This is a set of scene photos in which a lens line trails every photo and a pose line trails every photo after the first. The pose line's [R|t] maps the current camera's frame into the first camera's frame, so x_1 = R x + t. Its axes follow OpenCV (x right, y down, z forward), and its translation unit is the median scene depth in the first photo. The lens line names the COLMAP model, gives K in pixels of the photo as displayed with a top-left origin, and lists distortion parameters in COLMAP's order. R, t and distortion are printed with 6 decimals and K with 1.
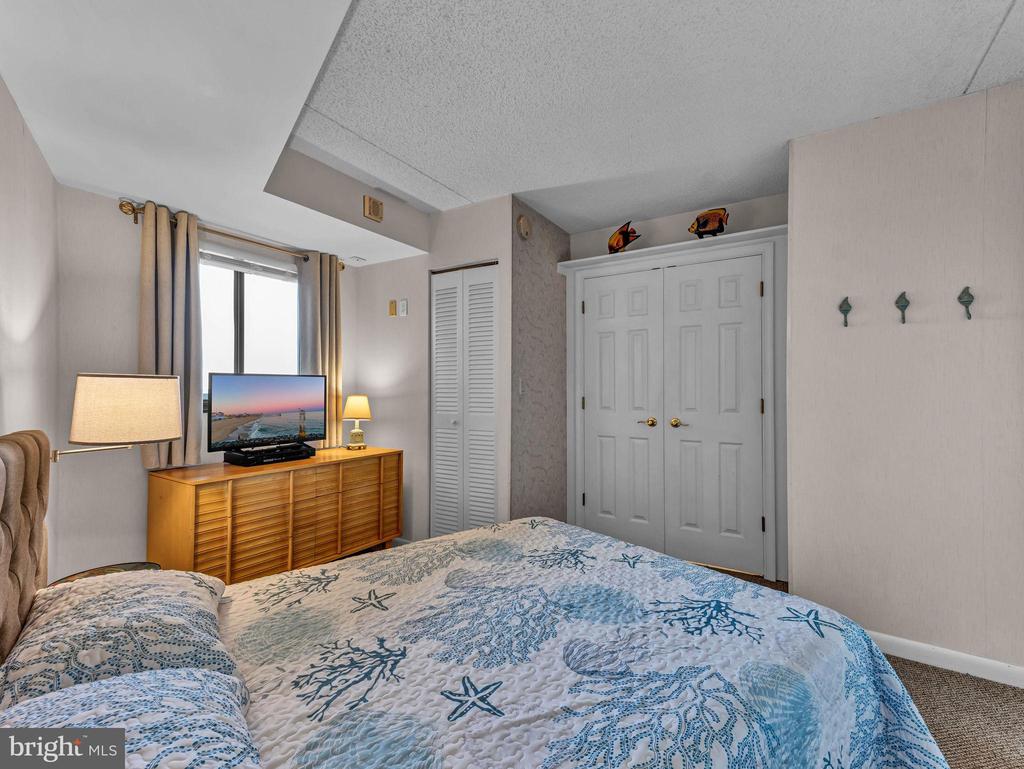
lens RADIAL K [[472.9, 0, 512.0], [0, 472.9, 384.5], [0, 0, 1]] dist [0.024870, -0.000101]
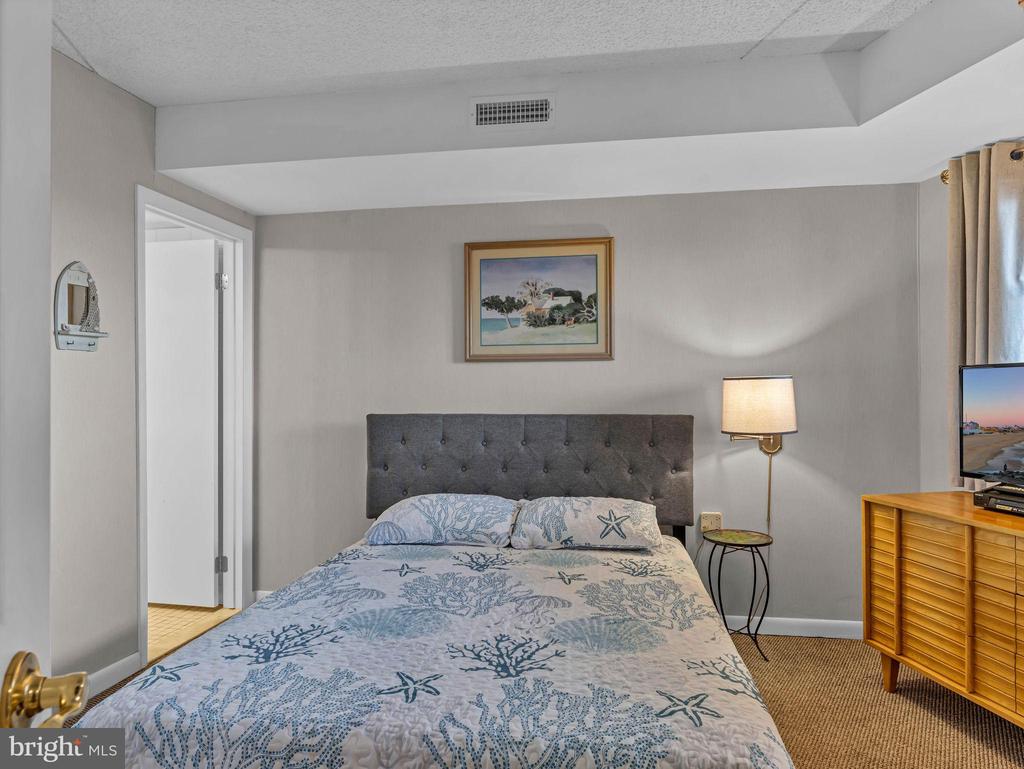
lens RADIAL K [[646.4, 0, 512.0], [0, 646.4, 384.5], [0, 0, 1]] dist [-0.005126, -0.000698]
pose [[-0.712279, -0.003350, -0.701888, 0.698098], [0.008336, 0.999878, -0.013231, 0.013529], [0.701847, -0.015275, -0.712164, 1.601278]]
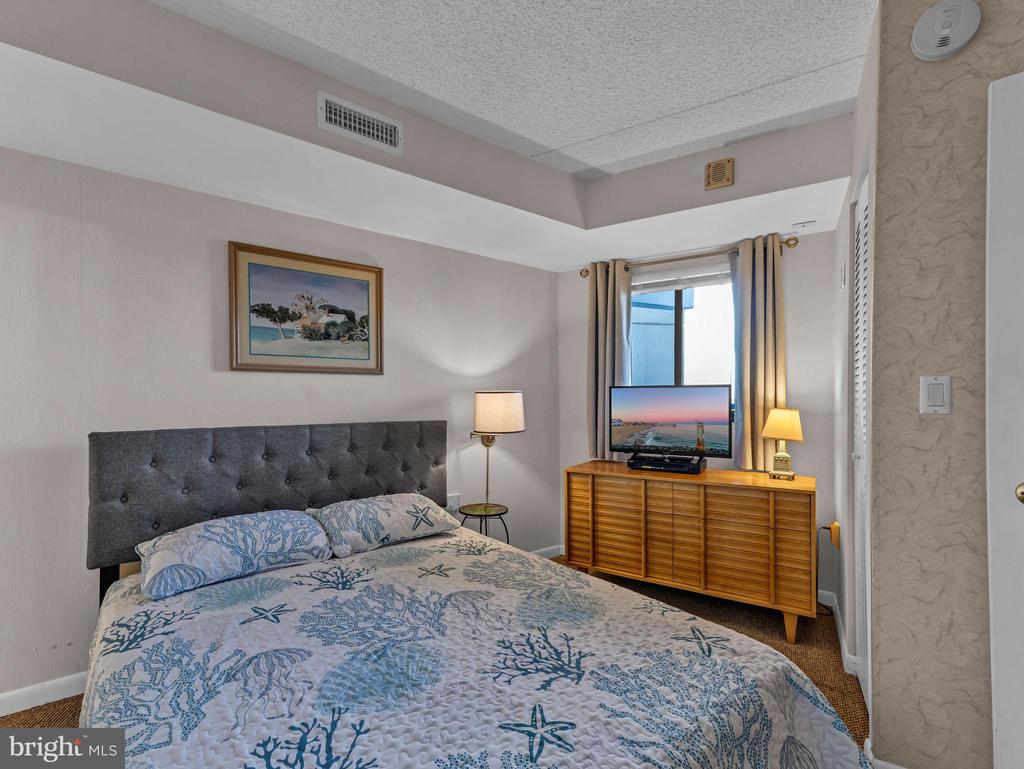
lens RADIAL K [[470.3, 0, 498.5], [0, 470.3, 395.8], [0, 0, 1]] dist [0.031128, 0.000199]
pose [[0.009123, -0.006890, -0.999935, 0.753048], [0.010056, 0.999926, -0.006798, 0.006153], [0.999908, -0.009994, 0.009192, 0.924705]]
